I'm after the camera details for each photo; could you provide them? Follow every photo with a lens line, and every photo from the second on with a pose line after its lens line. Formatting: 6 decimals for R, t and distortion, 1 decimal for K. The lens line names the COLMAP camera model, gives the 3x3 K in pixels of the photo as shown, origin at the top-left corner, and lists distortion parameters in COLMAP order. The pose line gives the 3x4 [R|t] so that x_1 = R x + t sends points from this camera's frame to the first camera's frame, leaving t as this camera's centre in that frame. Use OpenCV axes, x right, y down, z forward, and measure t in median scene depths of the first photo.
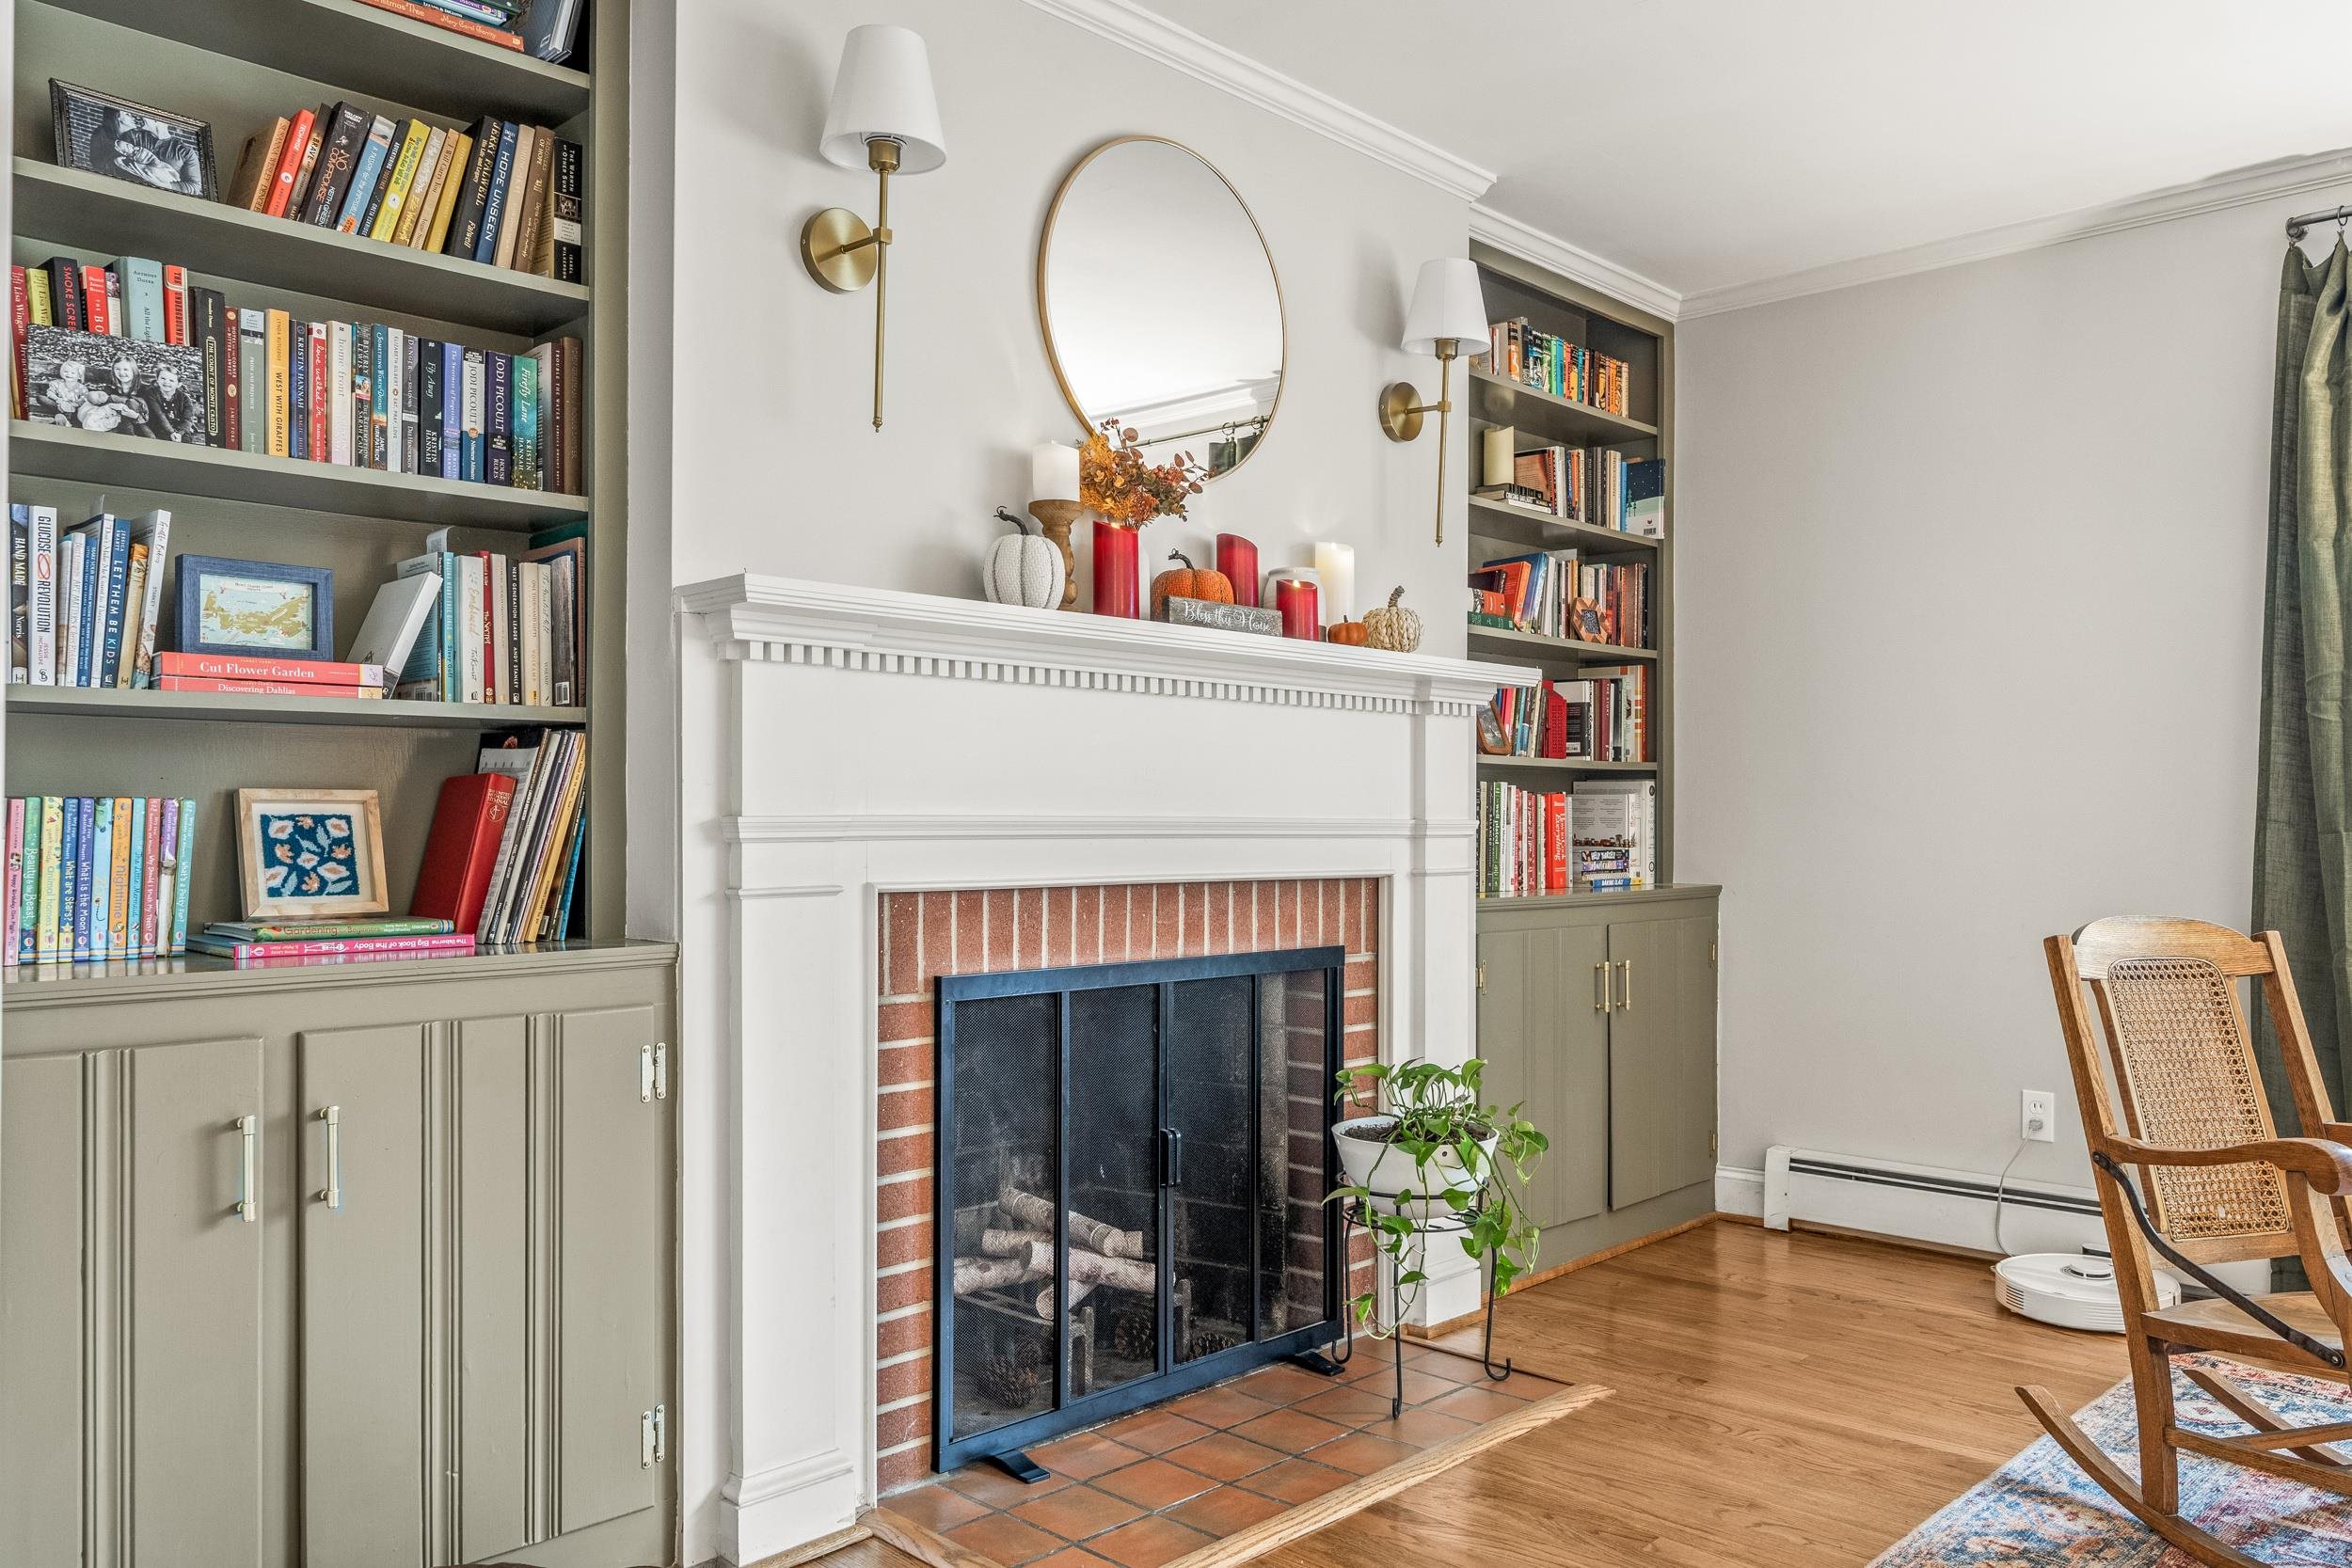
lens RADIAL K [[1729.9, 0, 1209.3], [0, 1729.9, 799.9], [0, 0, 1]] dist [-0.004436, -0.003139]
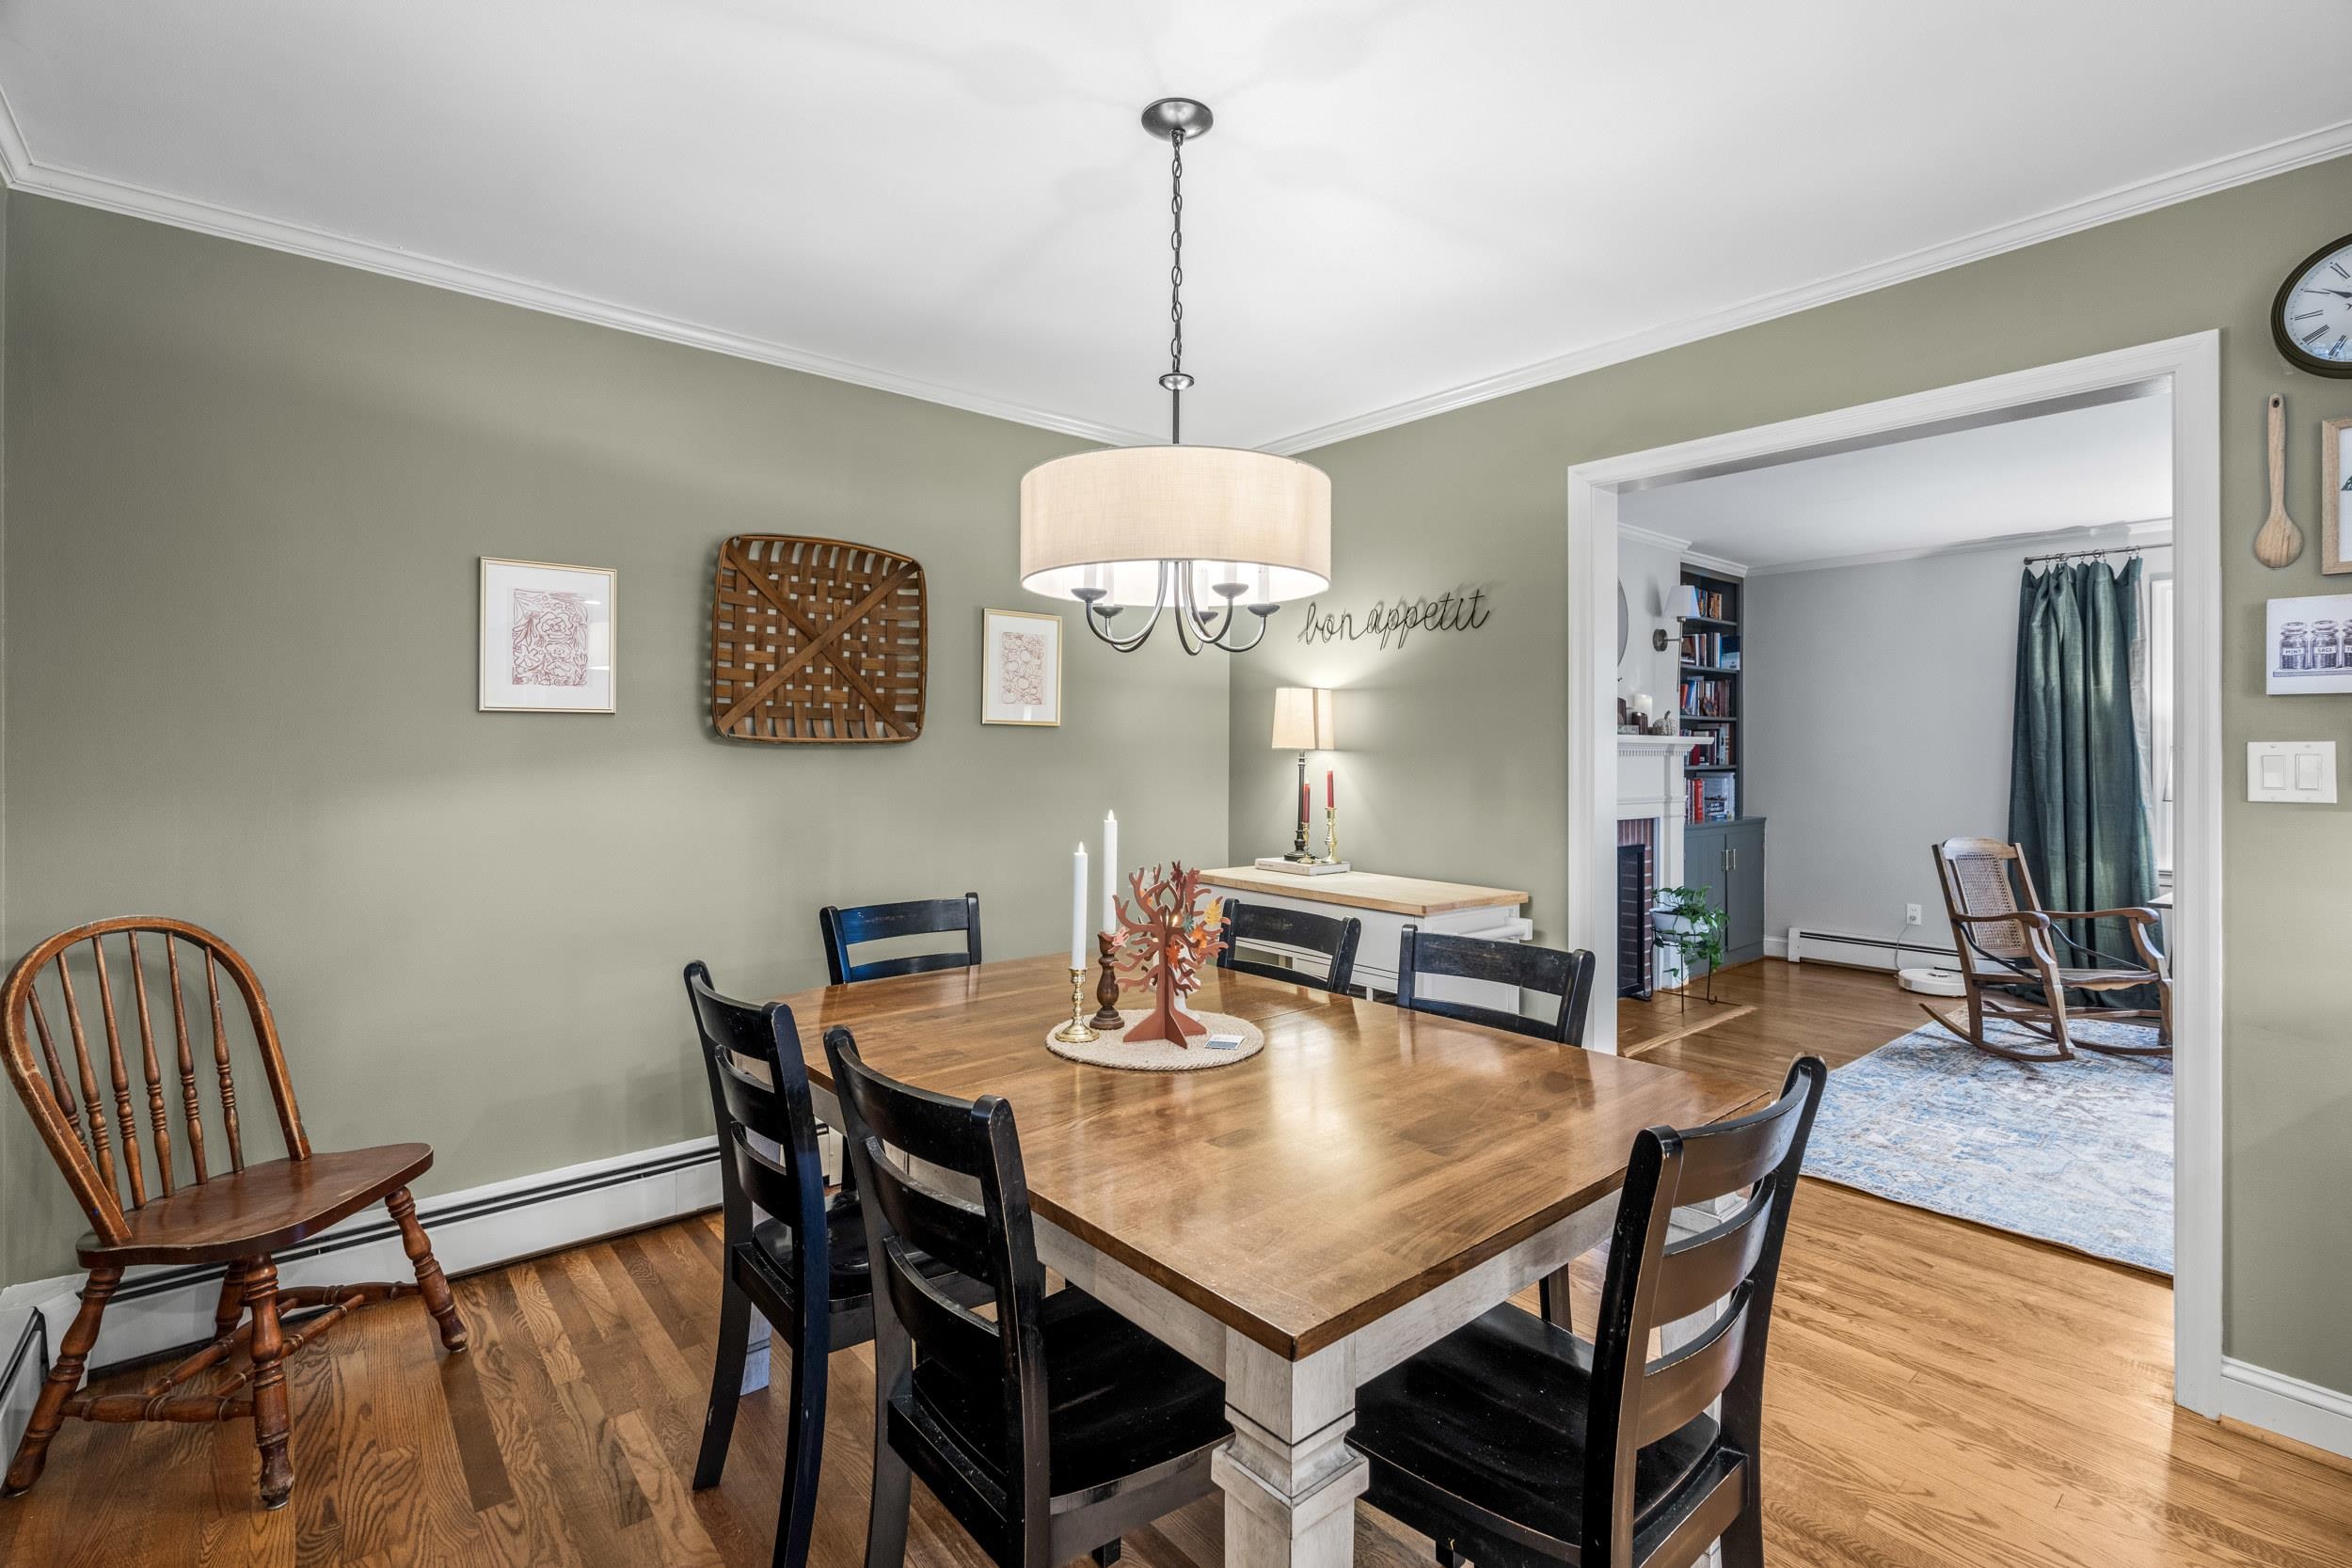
lens RADIAL K [[1076.3, 0, 1193.7], [0, 1076.3, 744.8], [0, 0, 1]] dist [0.000591, 0.000028]
pose [[0.995033, -0.001459, -0.099539, -0.534684], [0.001951, 0.999986, 0.004841, -0.093020], [0.099531, -0.005011, 0.995022, -0.862594]]
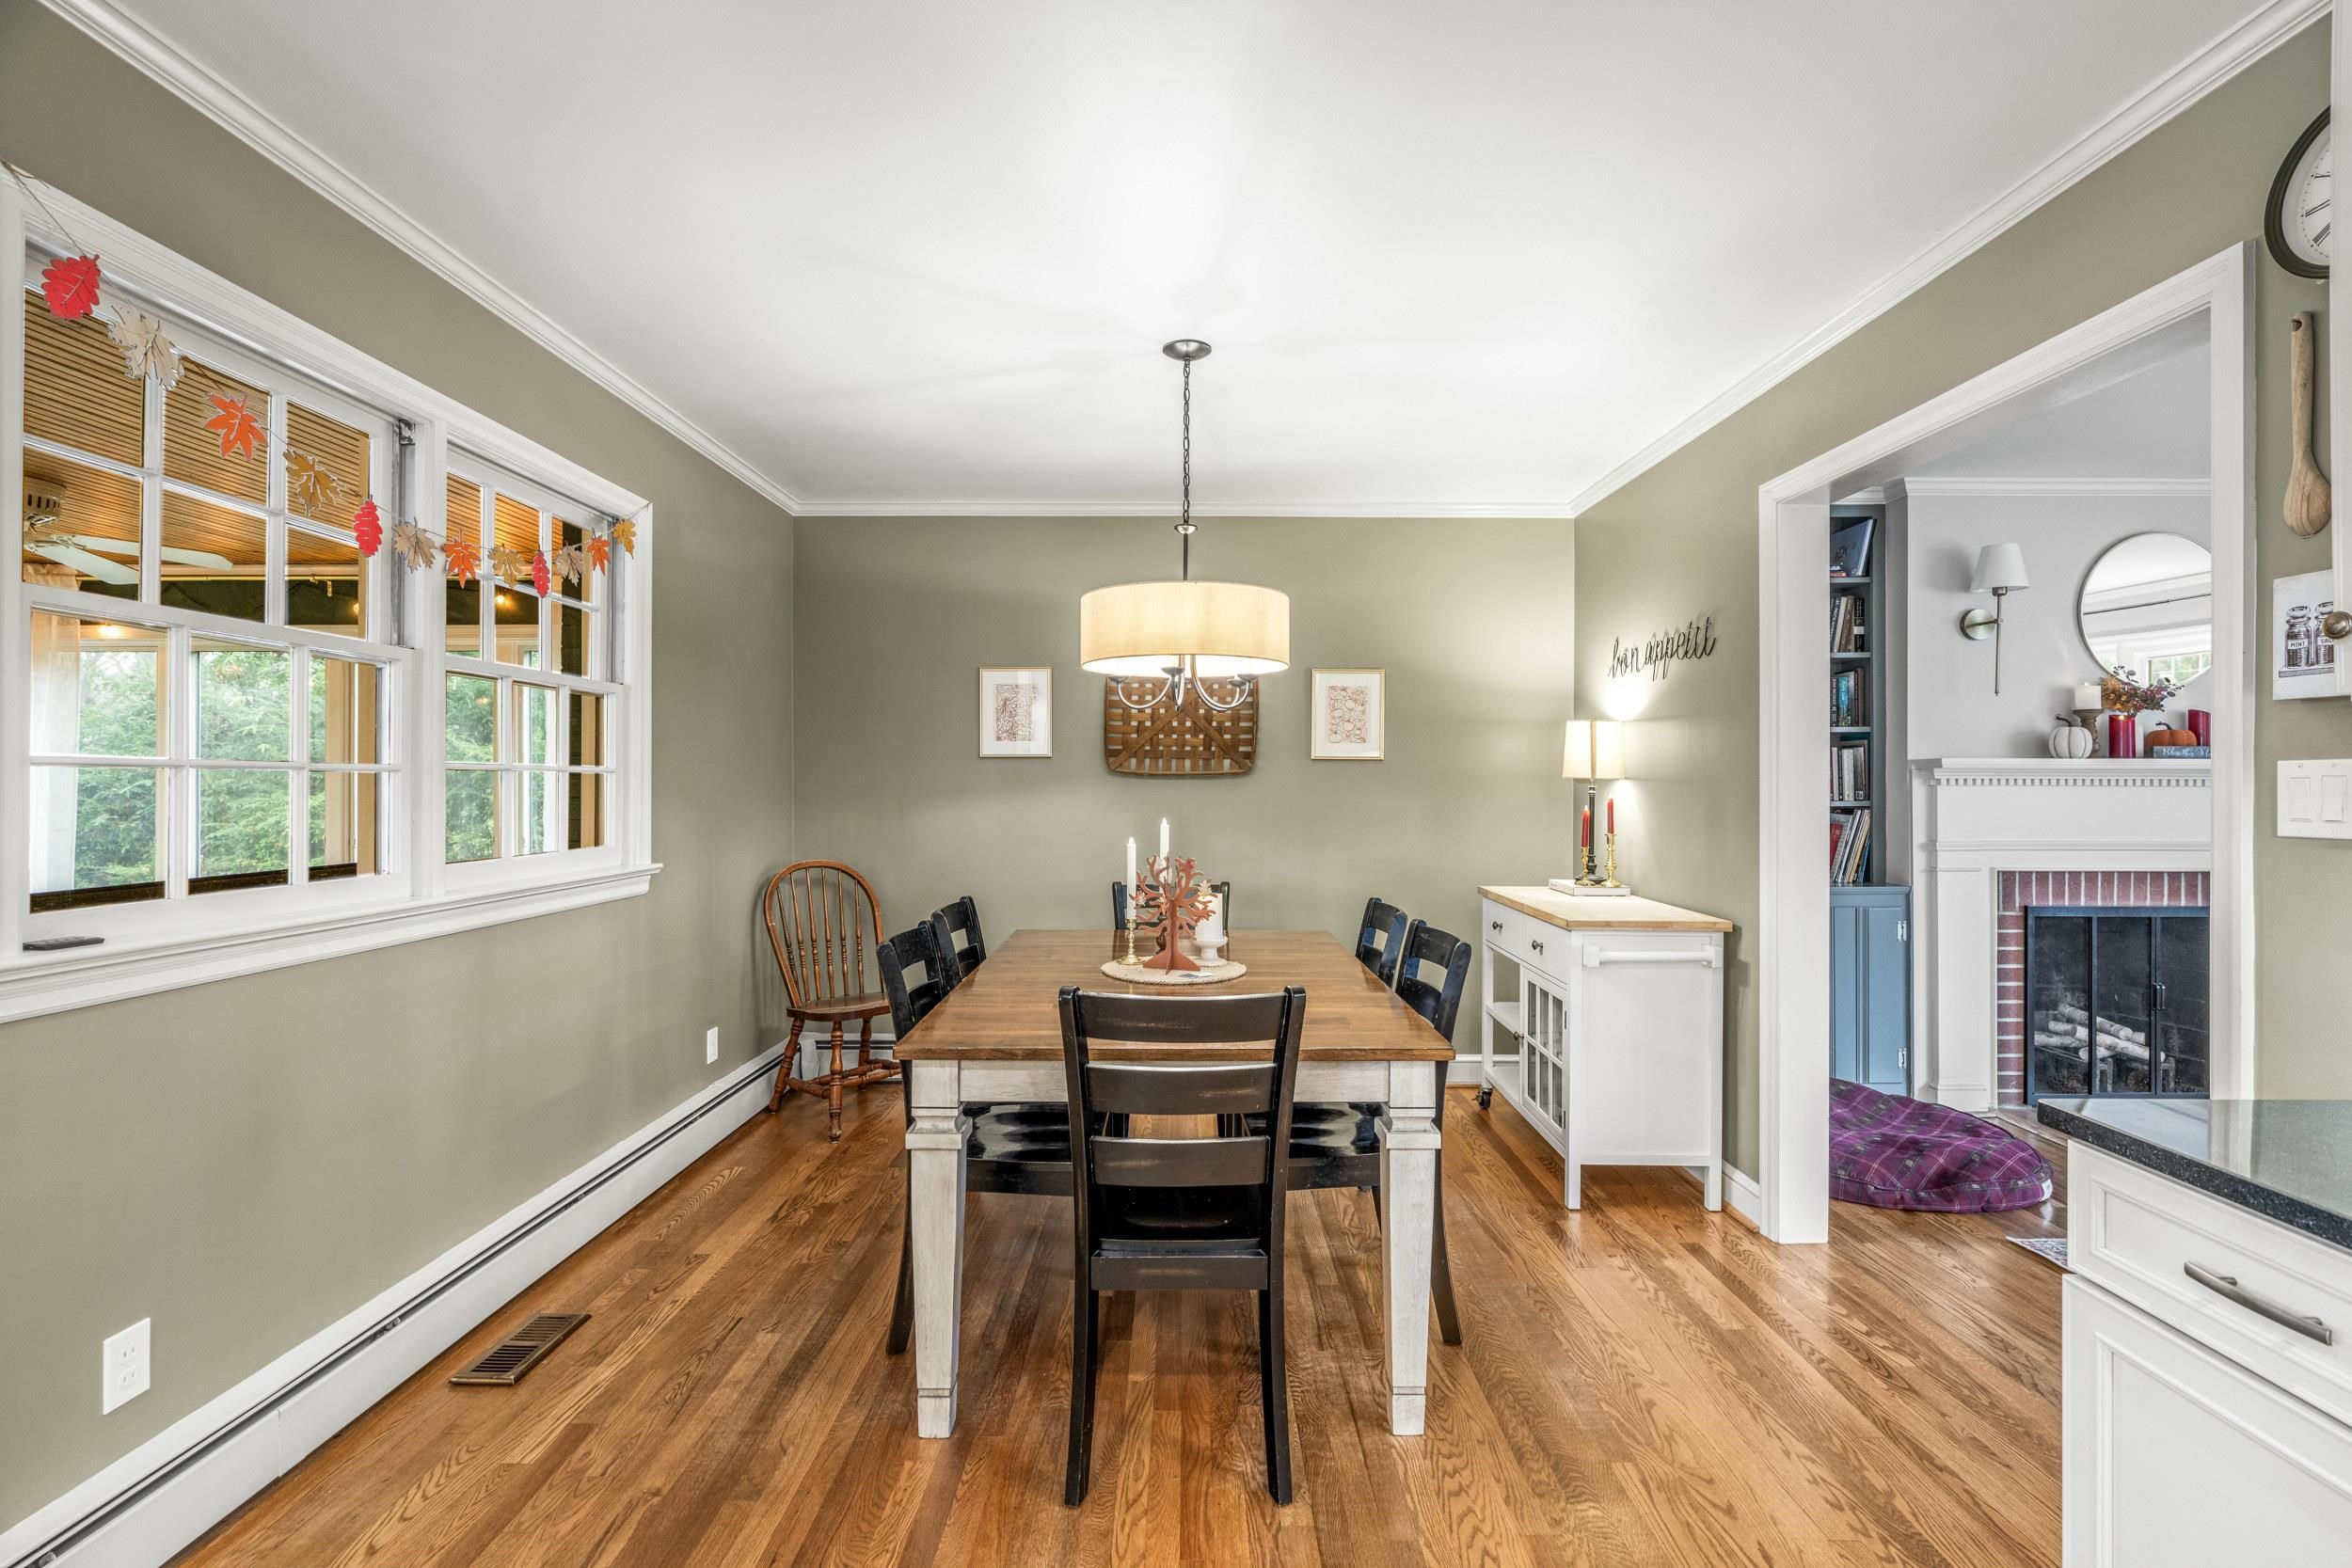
lens RADIAL K [[1068.0, 0, 1176.0], [0, 1068.0, 784.0], [0, 0, 1]] dist [-0.000072, -0.000202]
pose [[0.689104, -0.001932, -0.724660, 0.106521], [0.008316, 0.999952, 0.005242, -0.085368], [0.724614, -0.009639, 0.689087, -0.881419]]
